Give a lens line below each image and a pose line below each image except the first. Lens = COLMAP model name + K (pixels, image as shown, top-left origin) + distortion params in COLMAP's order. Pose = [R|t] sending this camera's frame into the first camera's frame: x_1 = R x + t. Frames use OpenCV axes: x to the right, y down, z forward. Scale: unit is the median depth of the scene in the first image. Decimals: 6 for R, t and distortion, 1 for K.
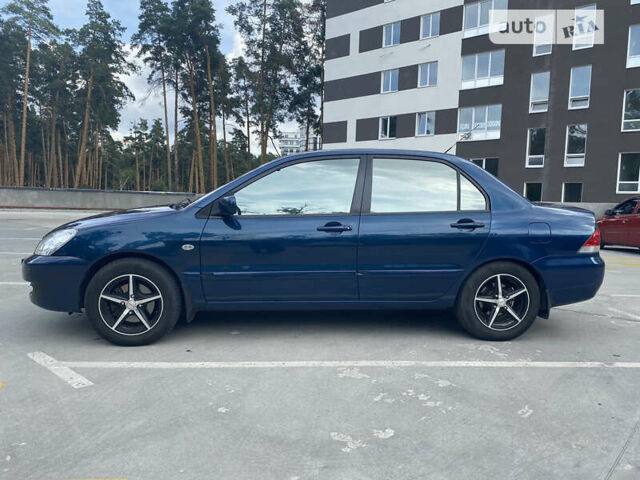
lens RADIAL K [[535.2, 0, 320.0], [0, 535.2, 240.0], [0, 0, 1]] dist [0.005484, 0.000378]
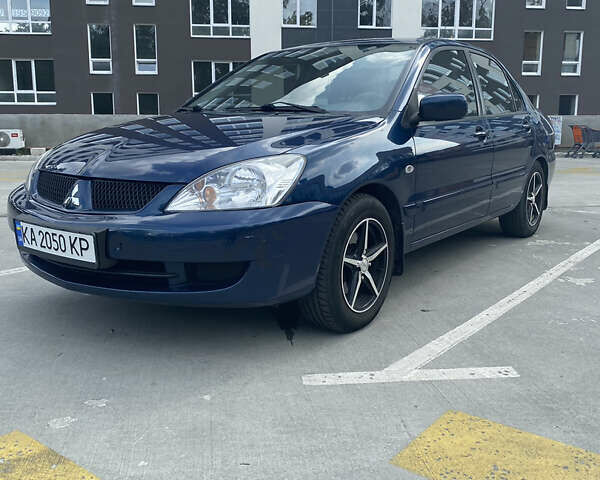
lens RADIAL K [[642.1, 0, 312.6], [0, 642.1, 239.4], [0, 0, 1]] dist [0.103115, -0.210698]
pose [[0.625224, -0.162624, 0.763314, -1.027437], [0.076882, 0.986126, 0.147121, -0.031568], [-0.776649, -0.033299, 0.629053, 0.582165]]
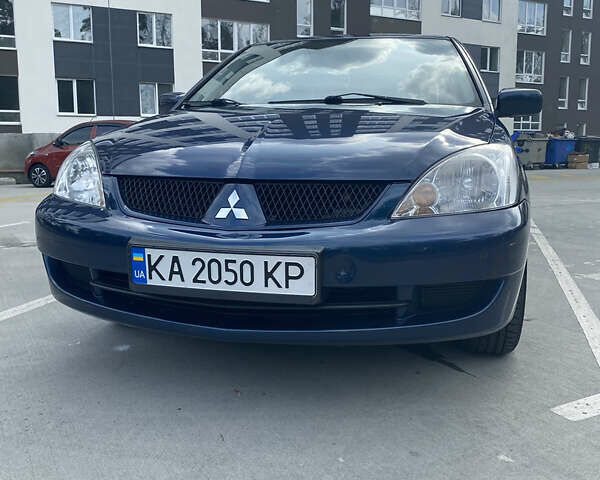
lens RADIAL K [[644.2, 0, 300.0], [0, 644.2, 240.0], [0, 0, 1]] dist [0.030426, -0.040052]
pose [[0.277007, -0.159921, 0.947466, -1.105690], [0.089769, 0.986047, 0.140188, -0.033775], [-0.956665, 0.046220, 0.287498, 1.056840]]
